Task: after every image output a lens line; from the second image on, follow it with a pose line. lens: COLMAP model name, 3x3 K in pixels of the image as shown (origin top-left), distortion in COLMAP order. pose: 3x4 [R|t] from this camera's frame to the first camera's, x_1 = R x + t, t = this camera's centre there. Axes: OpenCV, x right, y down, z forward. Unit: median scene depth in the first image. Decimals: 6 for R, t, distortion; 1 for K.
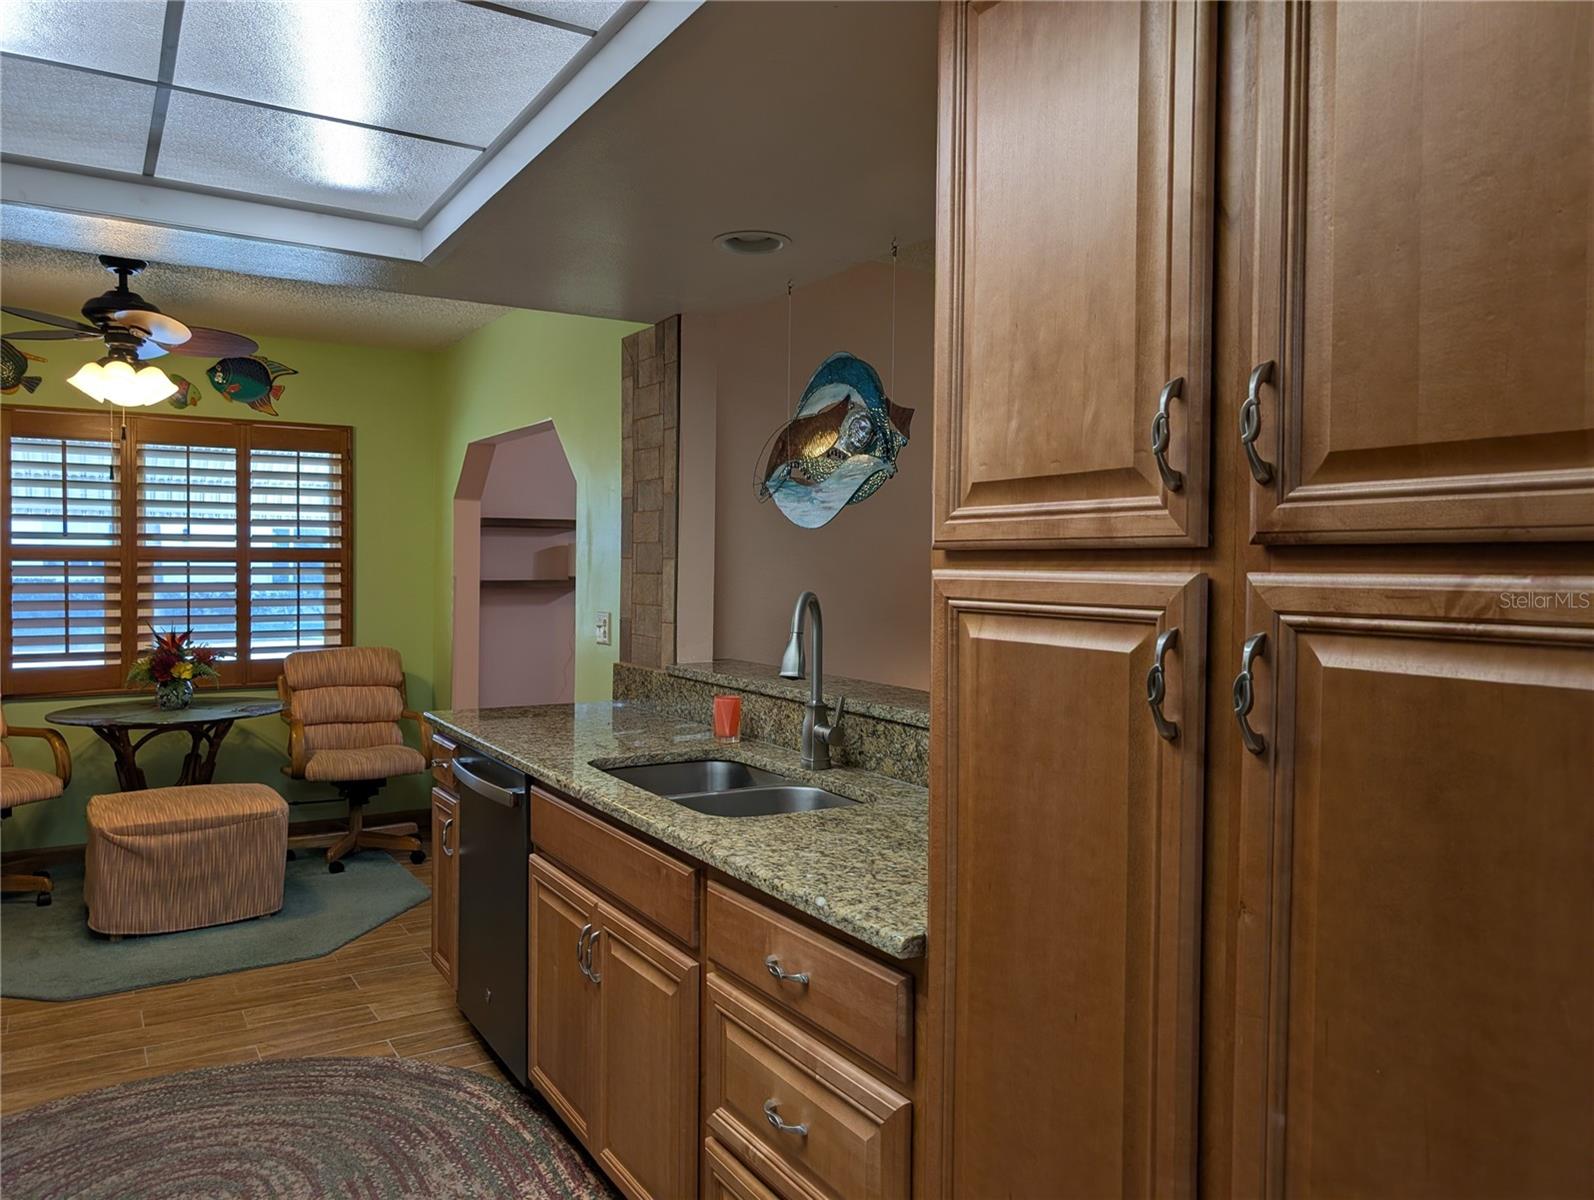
lens RADIAL K [[1157.0, 0, 806.1], [0, 1157.0, 592.9], [0, 0, 1]] dist [0.018295, -0.009595]
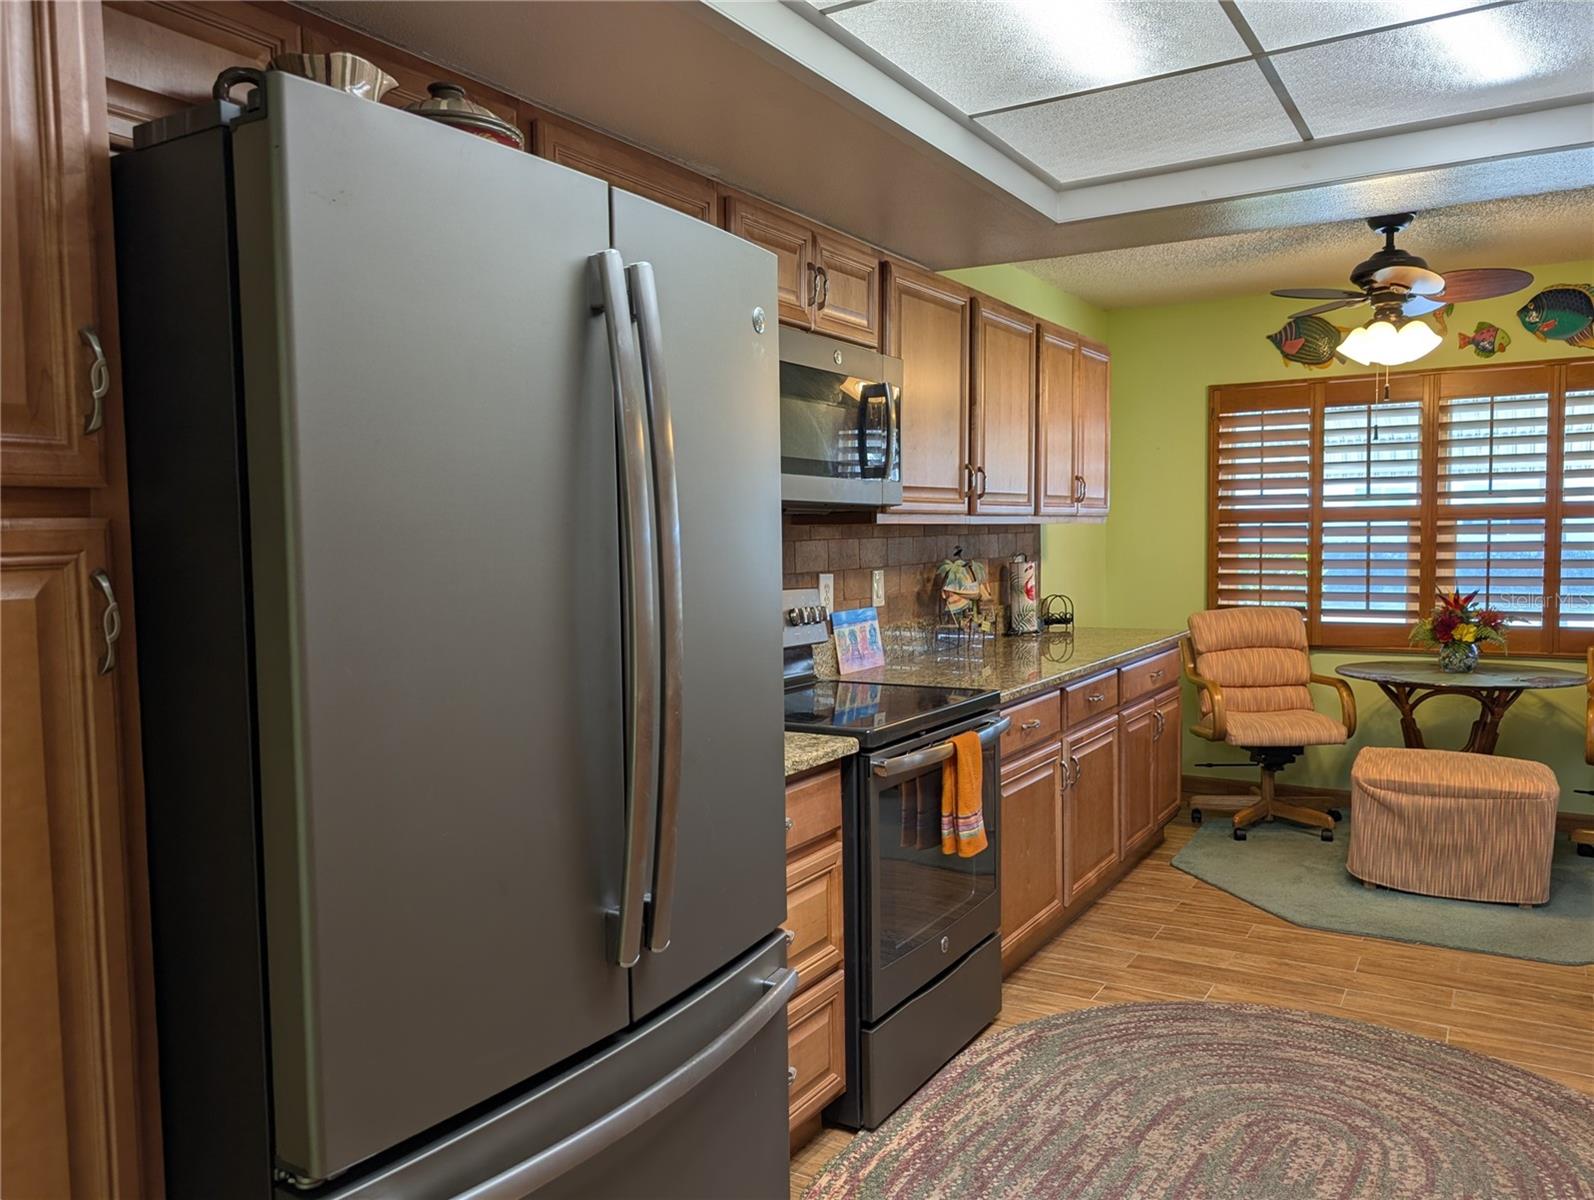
lens RADIAL K [[1186.9, 0, 777.3], [0, 1186.9, 606.7], [0, 0, 1]] dist [0.009435, -0.005381]
pose [[0.437968, 0.042507, -0.897985, 0.120964], [-0.004819, 0.998978, 0.044937, 0.004735], [0.898977, -0.015353, 0.437726, 0.073203]]
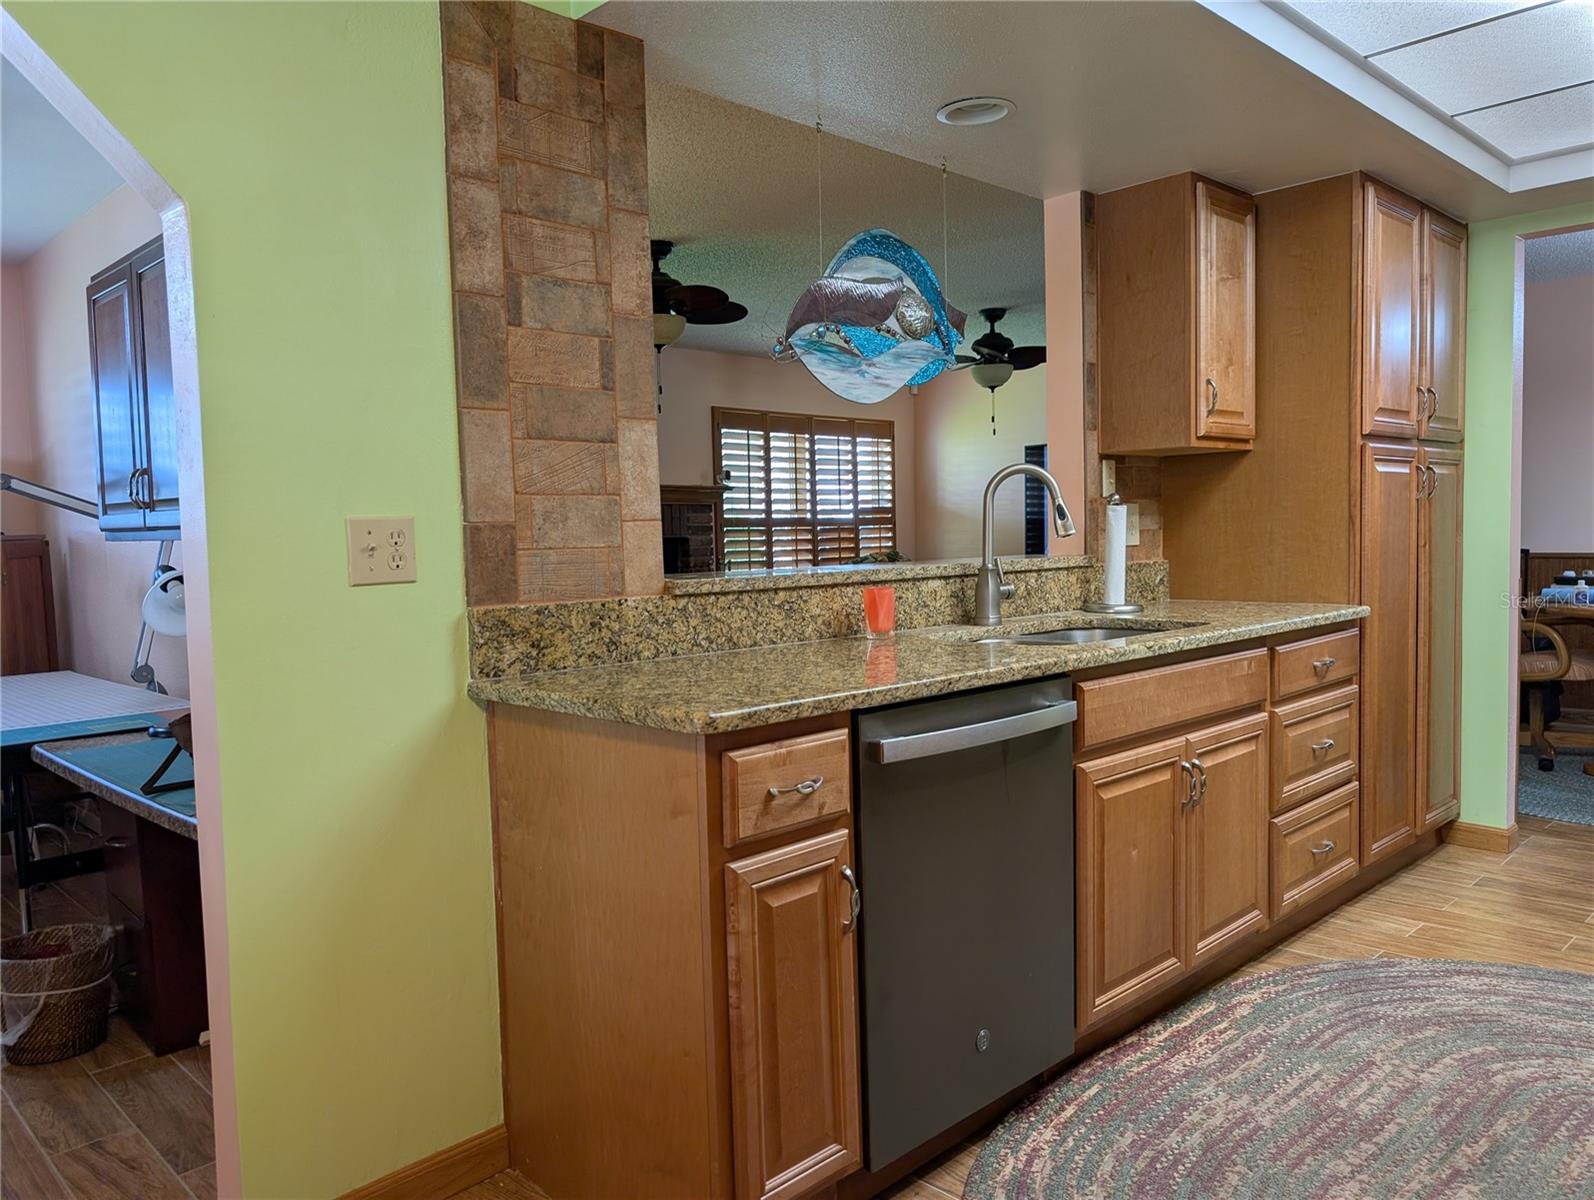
lens RADIAL K [[1131.4, 0, 796.2], [0, 1131.4, 612.7], [0, 0, 1]] dist [0.028660, -0.026946]
pose [[-0.214843, -0.074947, 0.973769, -0.684908], [0.046629, 0.995127, 0.086879, 0.024545], [-0.975535, 0.064071, -0.210302, 0.953879]]
